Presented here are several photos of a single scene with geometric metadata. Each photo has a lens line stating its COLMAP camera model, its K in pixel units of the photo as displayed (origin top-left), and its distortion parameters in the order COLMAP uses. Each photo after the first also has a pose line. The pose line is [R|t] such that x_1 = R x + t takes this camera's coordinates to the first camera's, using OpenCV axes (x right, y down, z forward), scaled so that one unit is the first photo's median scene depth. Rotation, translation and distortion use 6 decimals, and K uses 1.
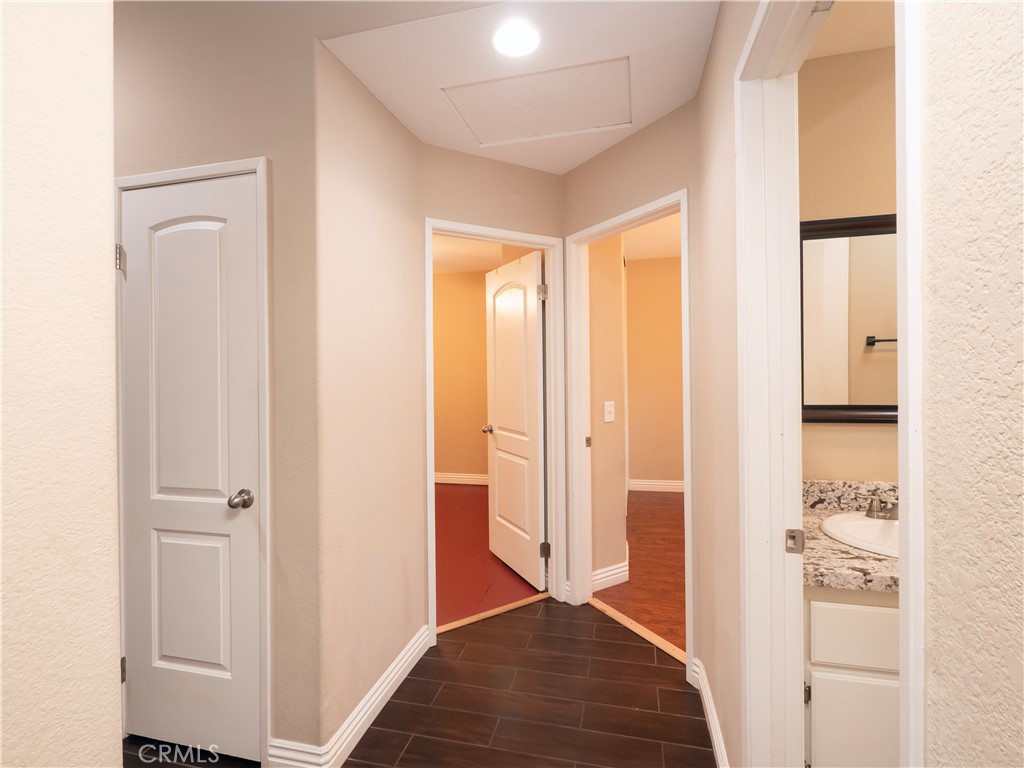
lens RADIAL K [[478.8, 0, 512.0], [0, 478.8, 384.0], [0, 0, 1]] dist [0.000392, 0.000083]
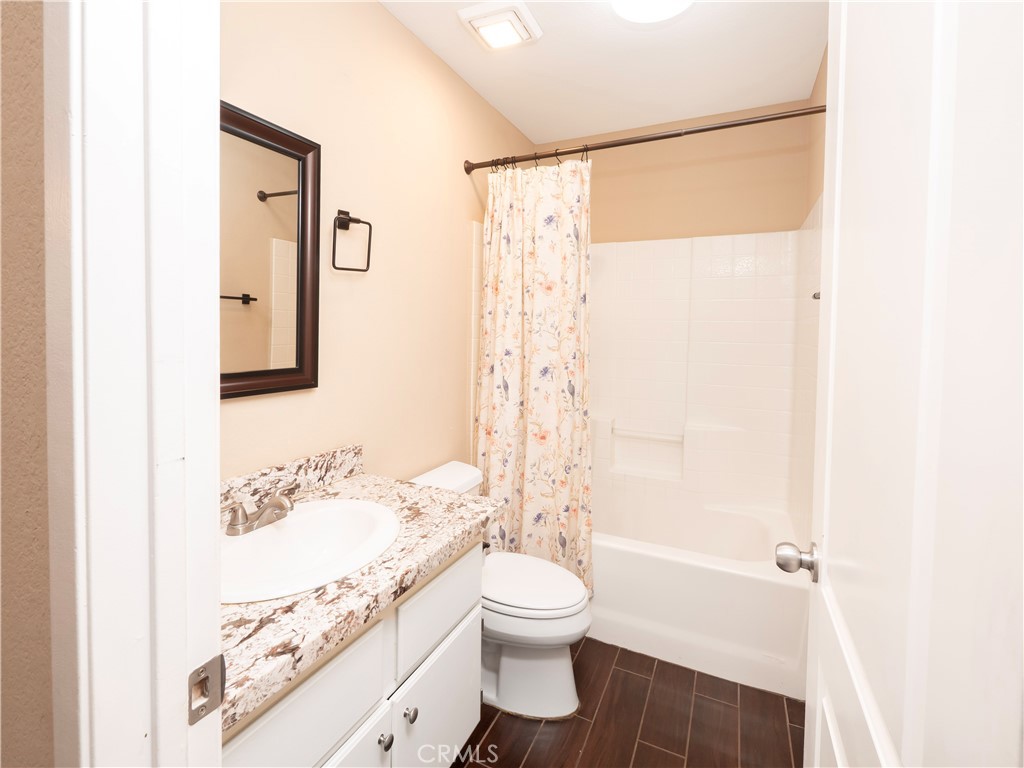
lens RADIAL K [[478.8, 0, 512.0], [0, 478.8, 384.0], [0, 0, 1]] dist [0.000392, 0.000083]
pose [[0.198842, -0.058968, 0.978256, 0.229090], [-0.010982, 0.997991, 0.062389, 0.025801], [-0.979970, -0.023149, 0.197795, 0.617897]]
